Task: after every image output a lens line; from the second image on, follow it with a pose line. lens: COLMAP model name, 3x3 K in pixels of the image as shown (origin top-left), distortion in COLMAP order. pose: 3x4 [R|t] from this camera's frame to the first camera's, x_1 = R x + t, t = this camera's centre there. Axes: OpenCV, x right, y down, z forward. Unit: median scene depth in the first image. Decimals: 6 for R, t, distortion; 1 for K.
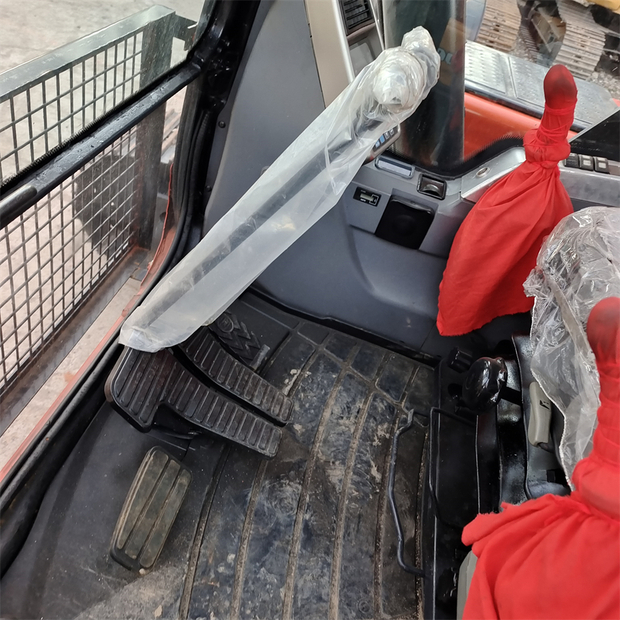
lens RADIAL K [[564.3, 0, 316.8], [0, 564.3, 309.3], [0, 0, 1]] dist [0.031354, -0.002067]
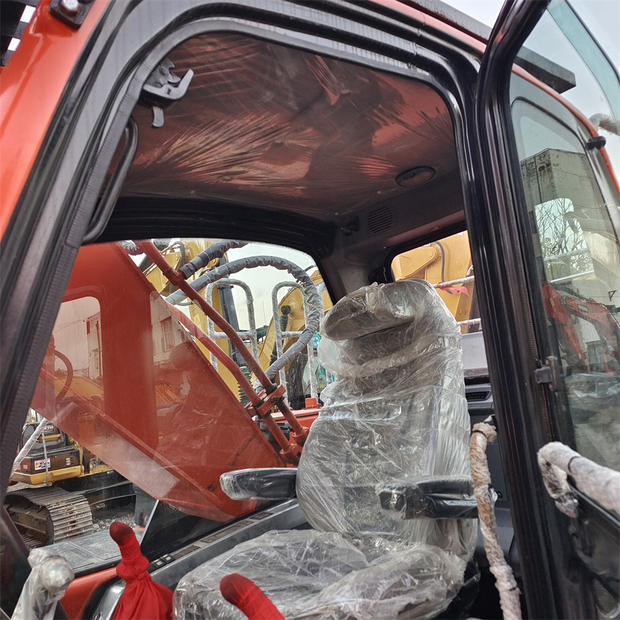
lens RADIAL K [[557.4, 0, 315.5], [0, 557.4, 310.6], [0, 0, 1]] dist [0.034623, 0.028212]
pose [[0.571184, -0.233160, 0.787010, -0.365809], [0.718250, 0.606089, -0.341721, 0.170916], [-0.397323, 0.760455, 0.513656, -0.514456]]
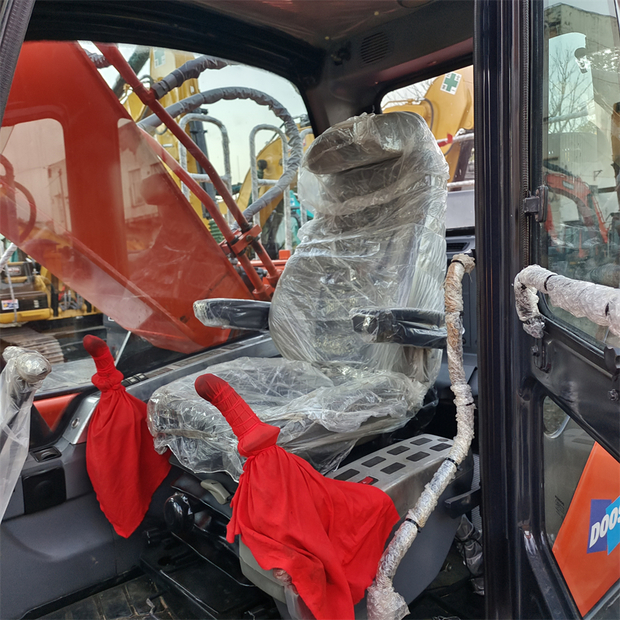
lens RADIAL K [[564.3, 0, 316.8], [0, 564.3, 309.3], [0, 0, 1]] dist [0.031354, -0.002067]
pose [[0.552968, -0.378725, 0.742155, -0.385564], [0.687406, 0.710722, -0.149490, 0.217125], [-0.470851, 0.592825, 0.653344, -0.425056]]
